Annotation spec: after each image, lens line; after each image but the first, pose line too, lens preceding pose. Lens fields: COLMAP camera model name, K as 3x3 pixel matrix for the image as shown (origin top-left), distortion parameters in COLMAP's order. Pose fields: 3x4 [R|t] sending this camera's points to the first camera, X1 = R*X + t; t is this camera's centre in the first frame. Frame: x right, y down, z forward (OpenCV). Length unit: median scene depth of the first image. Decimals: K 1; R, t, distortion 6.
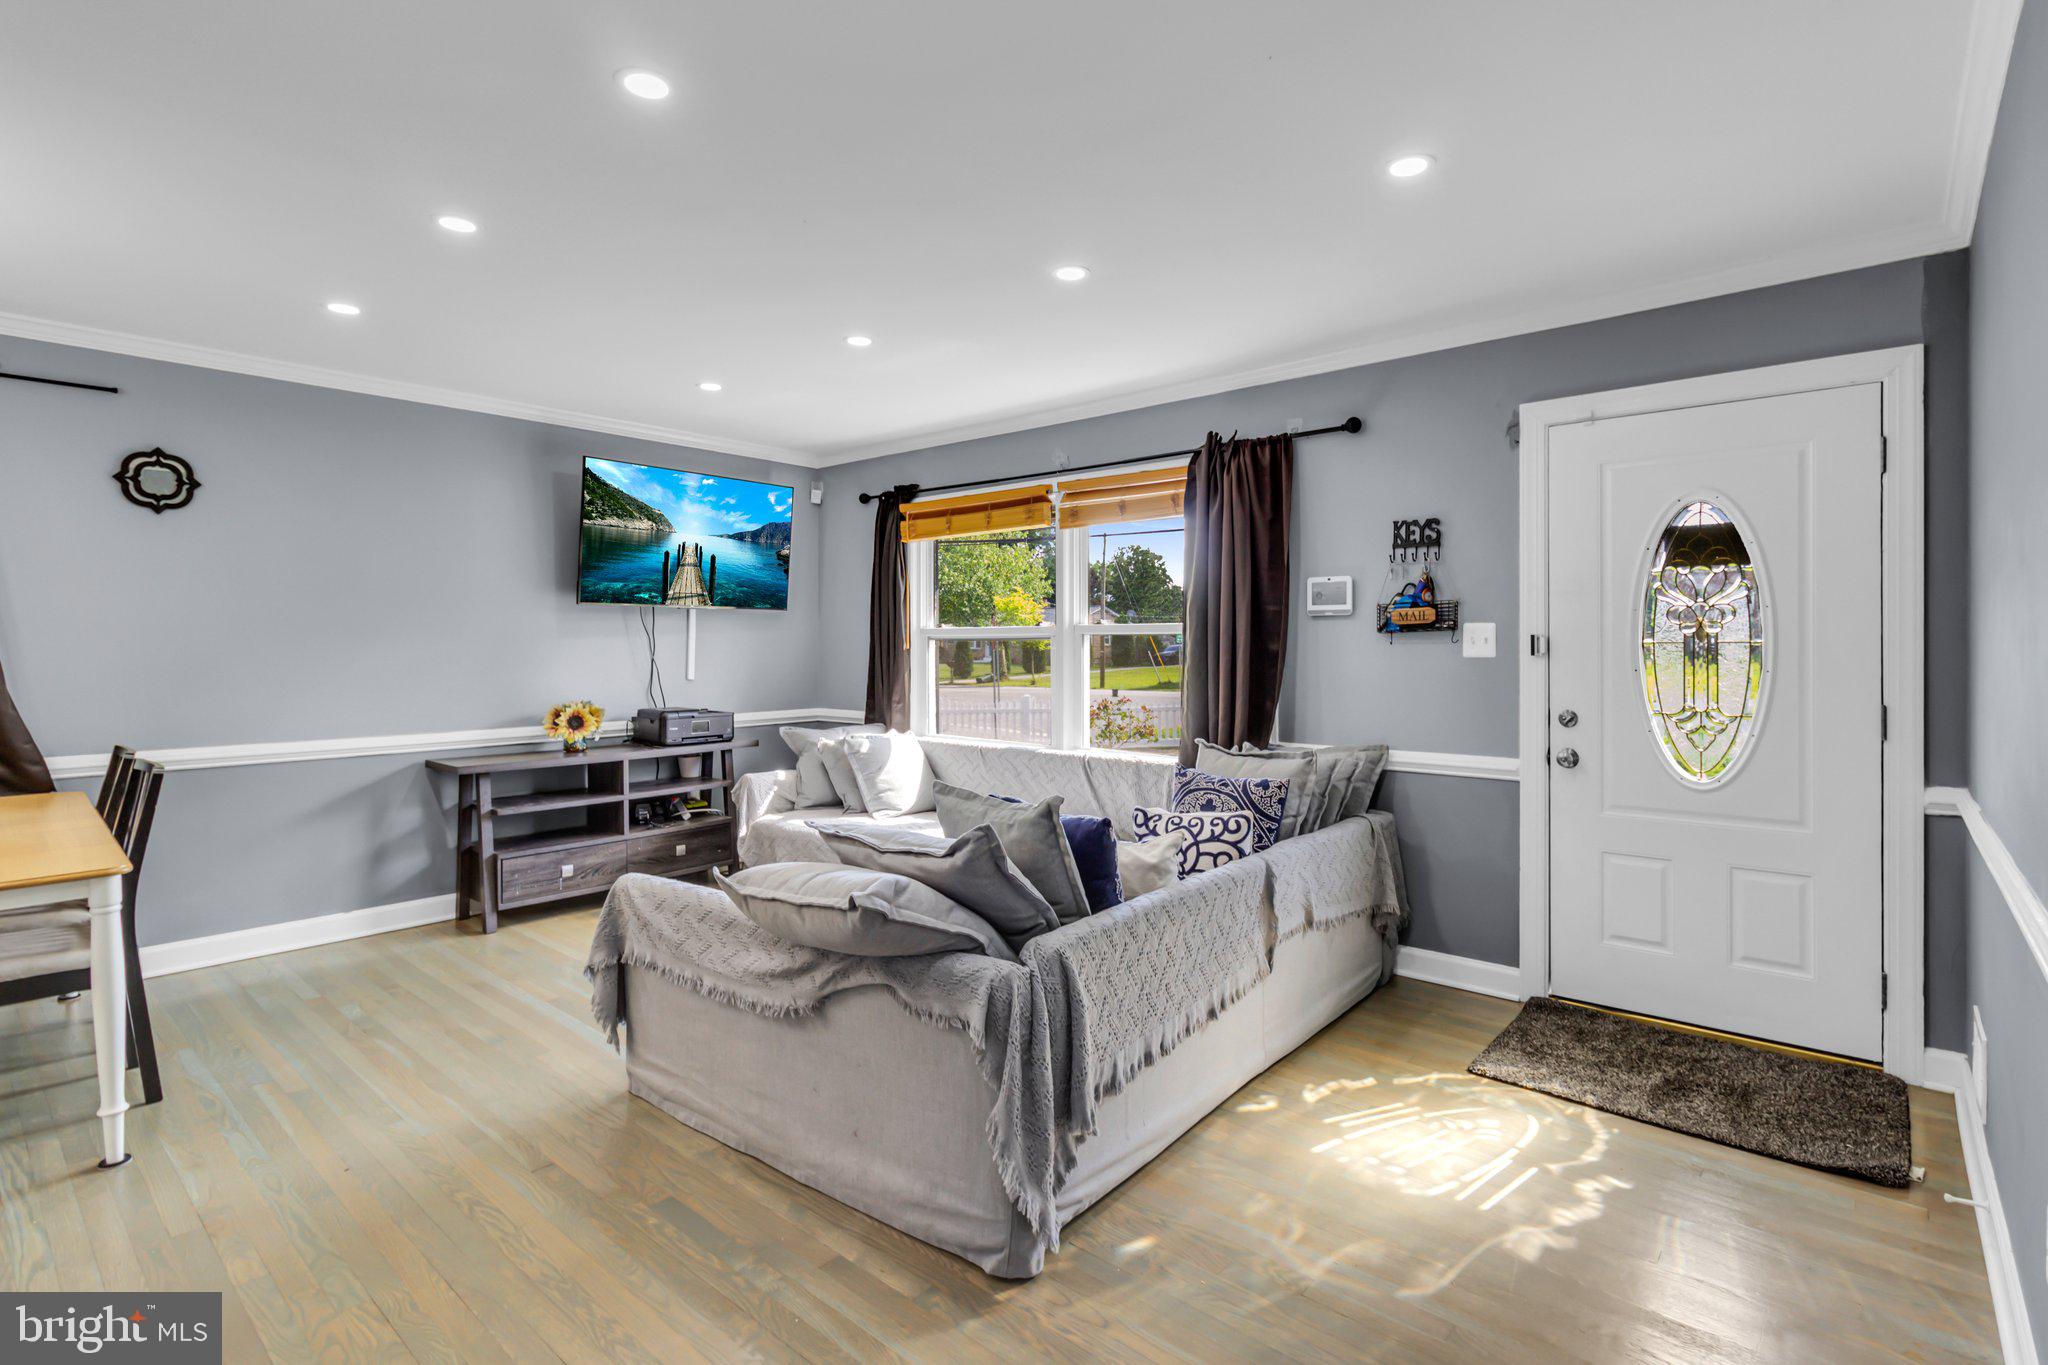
lens RADIAL K [[980.6, 0, 1024.0], [0, 980.6, 682.5], [0, 0, 1]] dist [0.000125, -0.000509]
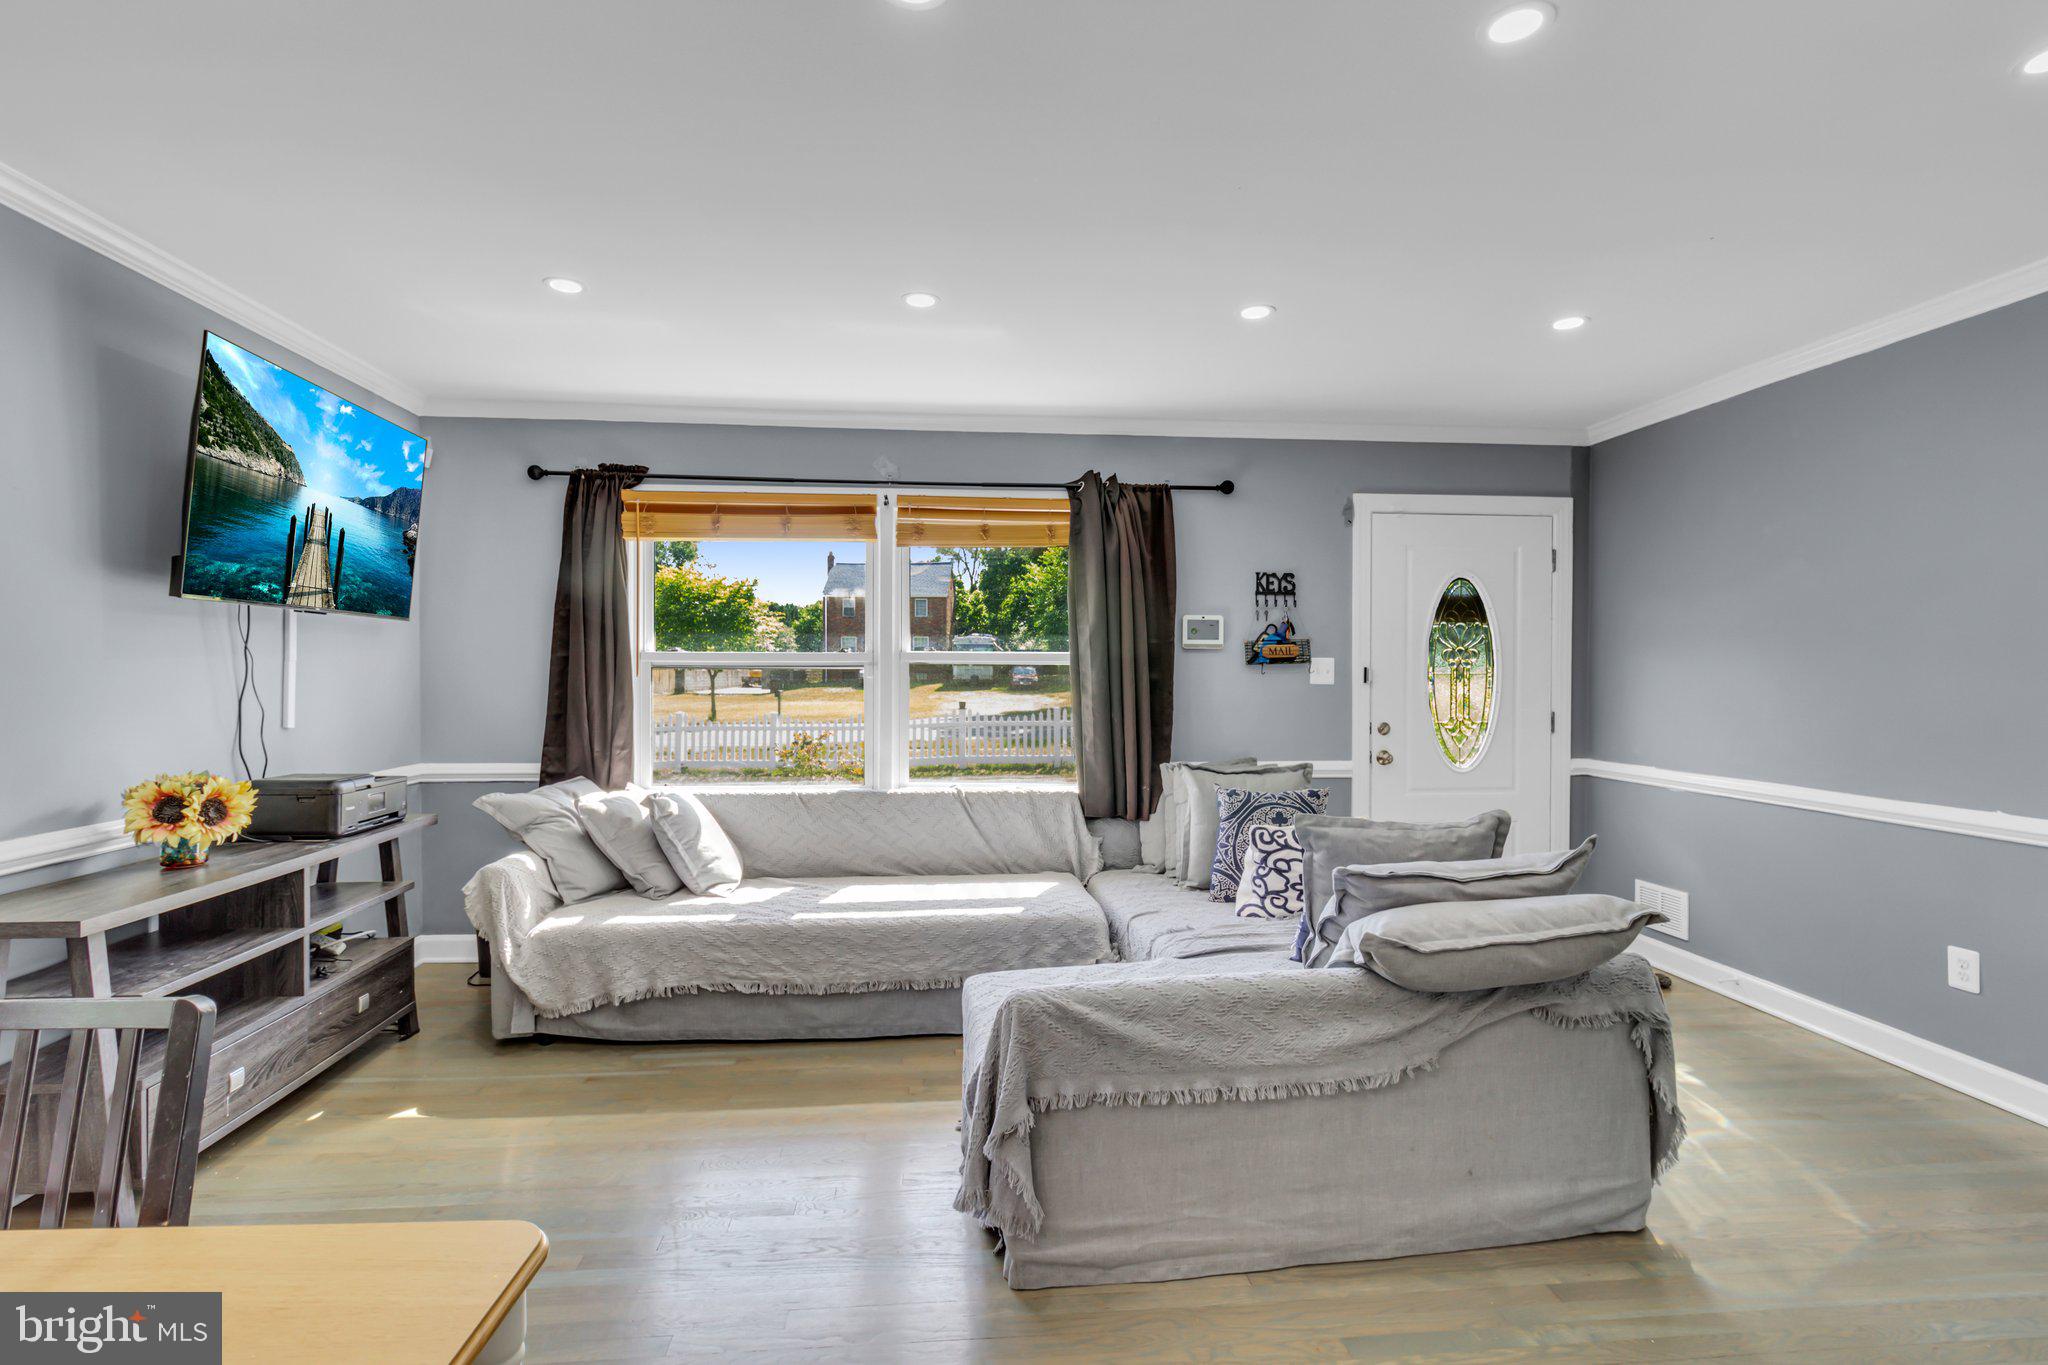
lens RADIAL K [[1000.9, 0, 909.9], [0, 1000.9, 718.0], [0, 0, 1]] dist [0.005458, 0.000382]
pose [[0.694223, -0.029920, 0.719138, -0.681721], [0.024755, 0.999537, 0.017689, -0.014442], [-0.719334, 0.005522, 0.694642, 0.376659]]
